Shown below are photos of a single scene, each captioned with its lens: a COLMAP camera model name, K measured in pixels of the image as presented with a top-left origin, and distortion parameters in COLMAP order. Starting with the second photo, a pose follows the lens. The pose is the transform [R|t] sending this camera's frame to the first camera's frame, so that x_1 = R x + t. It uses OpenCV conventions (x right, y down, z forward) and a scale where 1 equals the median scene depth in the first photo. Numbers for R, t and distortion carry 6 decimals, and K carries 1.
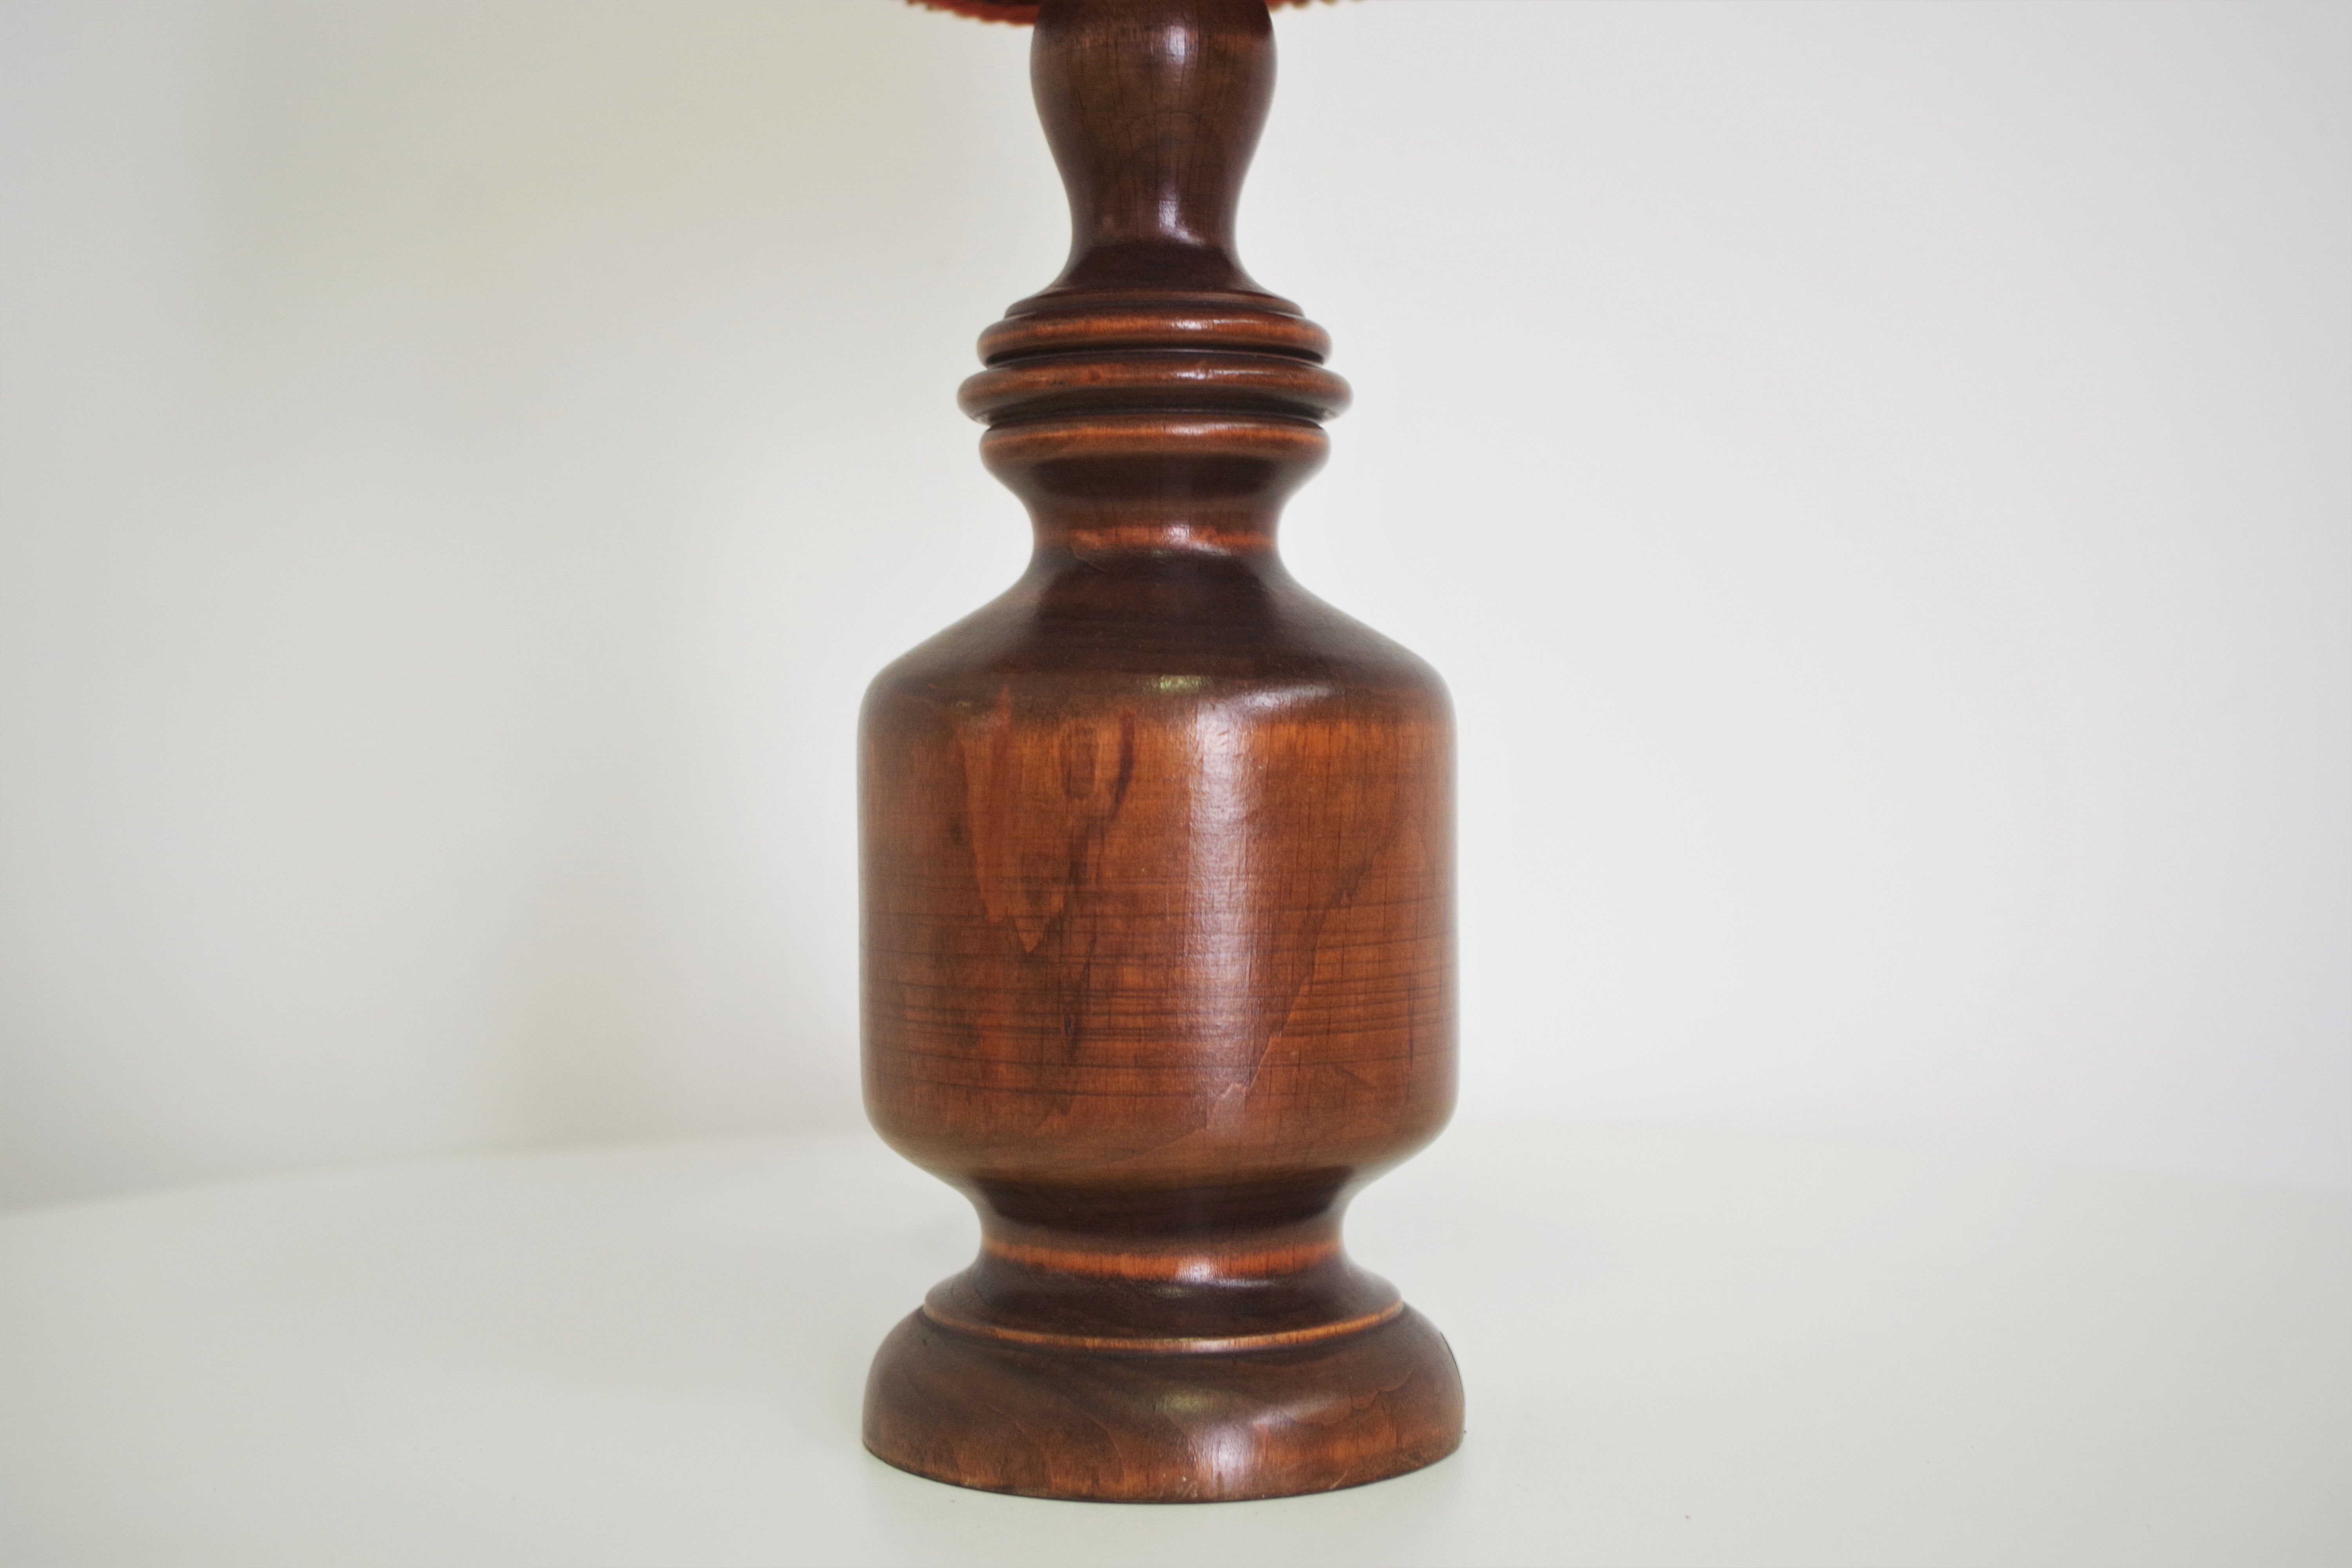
lens RADIAL K [[3158.5, 0, 1176.0], [0, 3158.5, 784.9], [0, 0, 1]] dist [-0.037667, 0.000000]
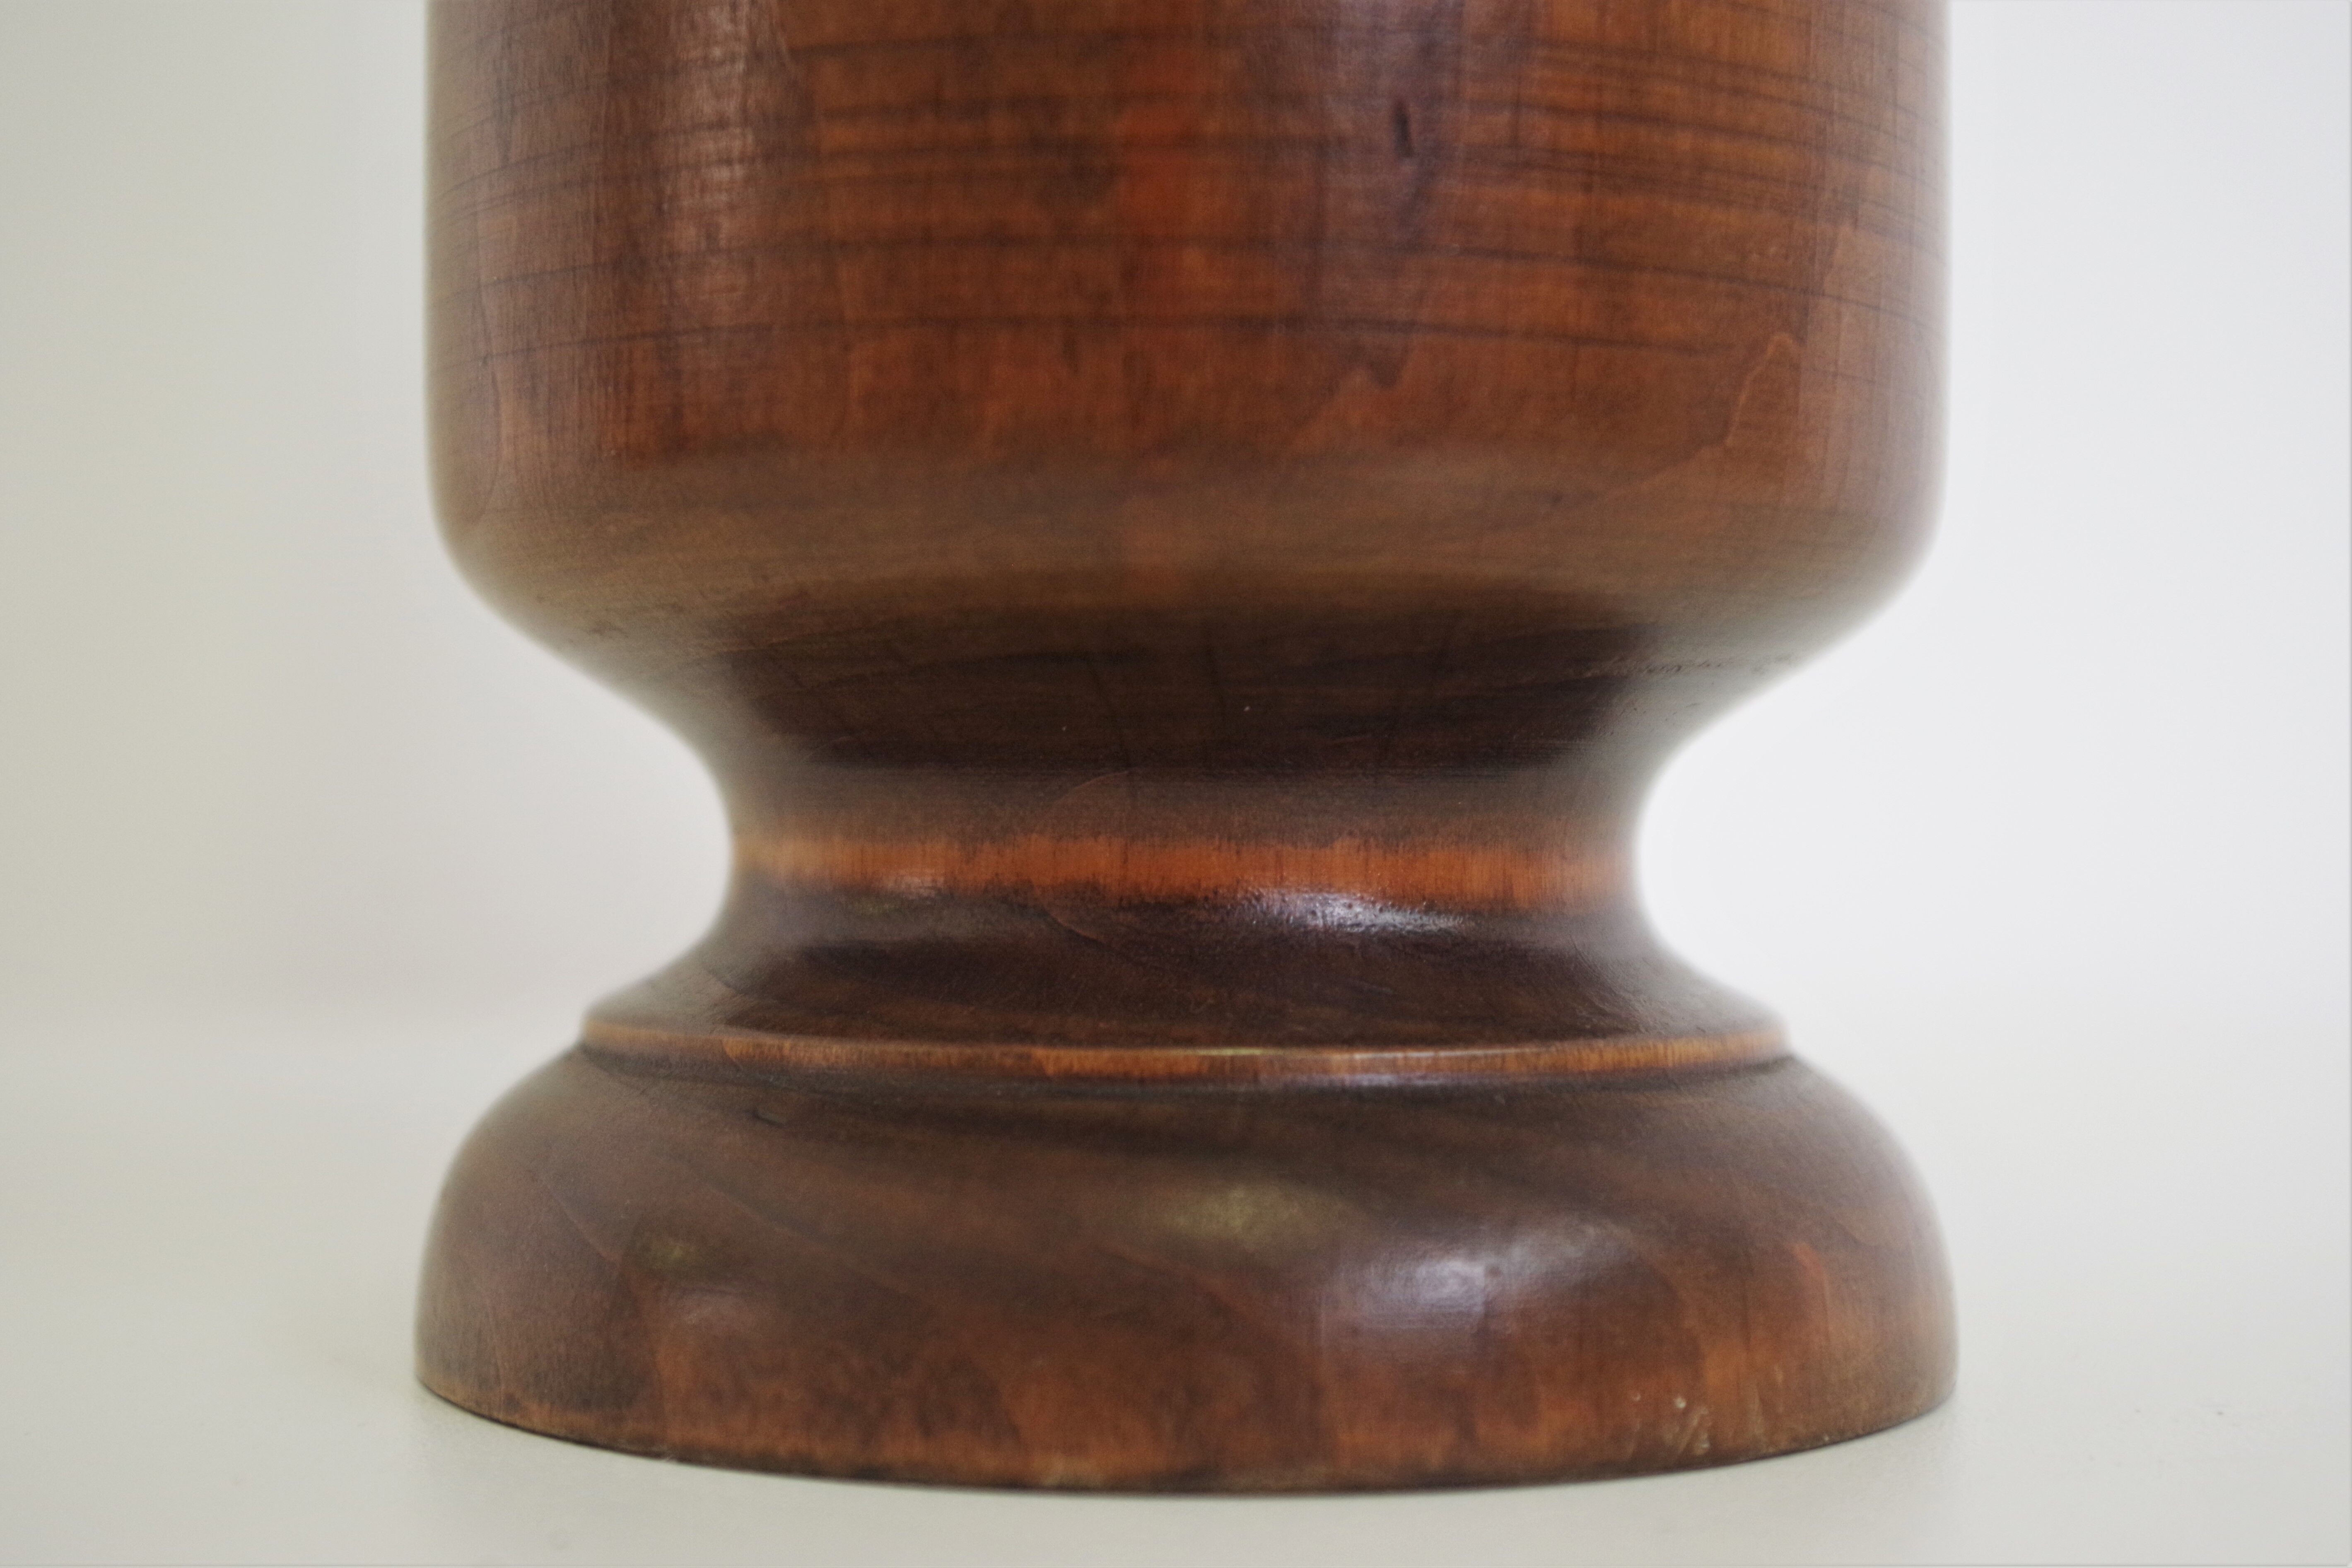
lens RADIAL K [[3548.4, 0, 1172.4], [0, 3548.4, 782.3], [0, 0, 1]] dist [-0.023830, 0.000000]
pose [[0.880849, 0.009807, 0.473295, -0.241026], [-0.002620, 0.999871, -0.015843, 0.153426], [-0.473390, 0.012716, 0.880761, 0.659196]]
